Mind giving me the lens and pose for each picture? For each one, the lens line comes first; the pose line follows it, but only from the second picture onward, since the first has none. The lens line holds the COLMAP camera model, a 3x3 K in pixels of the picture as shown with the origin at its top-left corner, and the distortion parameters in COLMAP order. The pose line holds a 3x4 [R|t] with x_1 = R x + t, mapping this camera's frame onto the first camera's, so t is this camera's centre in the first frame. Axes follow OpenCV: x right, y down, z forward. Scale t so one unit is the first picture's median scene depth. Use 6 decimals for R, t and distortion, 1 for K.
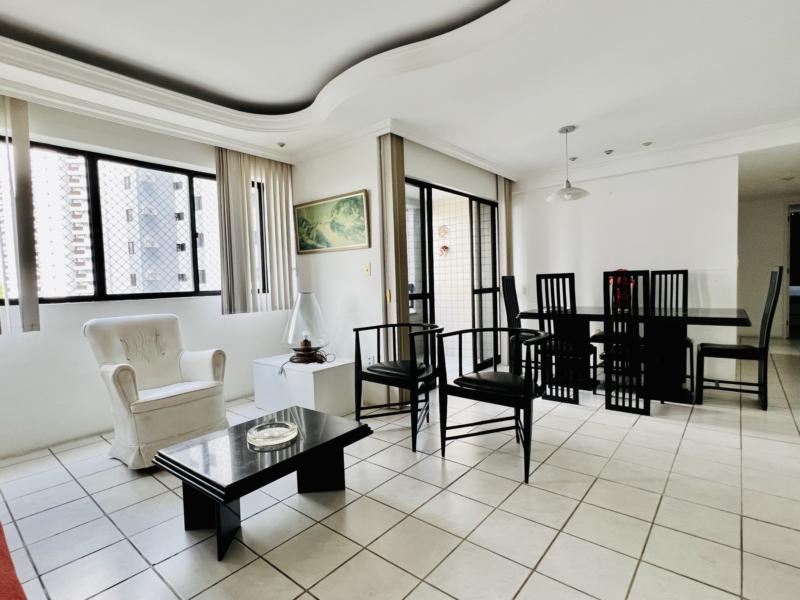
lens RADIAL K [[413.2, 0, 400.0], [0, 413.2, 300.0], [0, 0, 1]] dist [-0.001555, -0.000601]
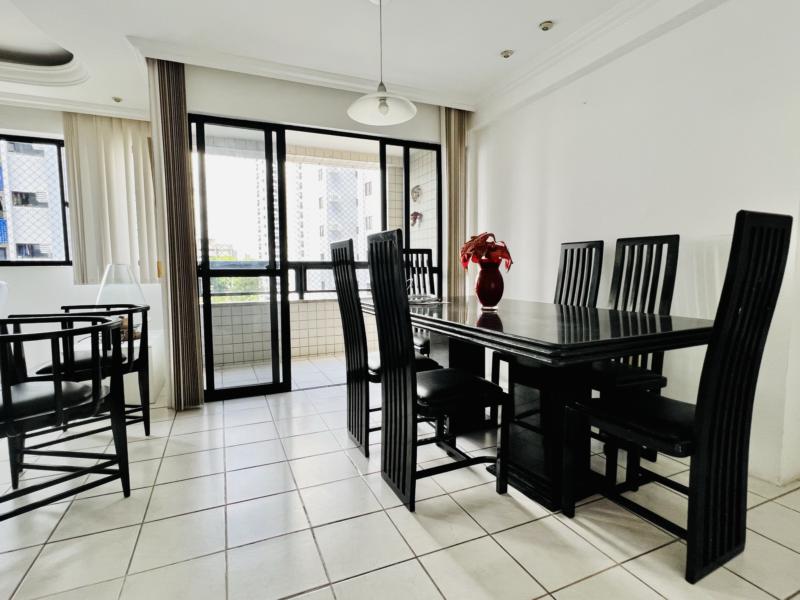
lens RADIAL K [[413.2, 0, 400.0], [0, 413.2, 300.0], [0, 0, 1]] dist [-0.001555, -0.000601]
pose [[0.890708, 0.059120, -0.450714, 0.720597], [-0.039638, 0.997831, 0.052552, -0.010719], [0.452844, -0.028944, 0.891120, 0.478414]]
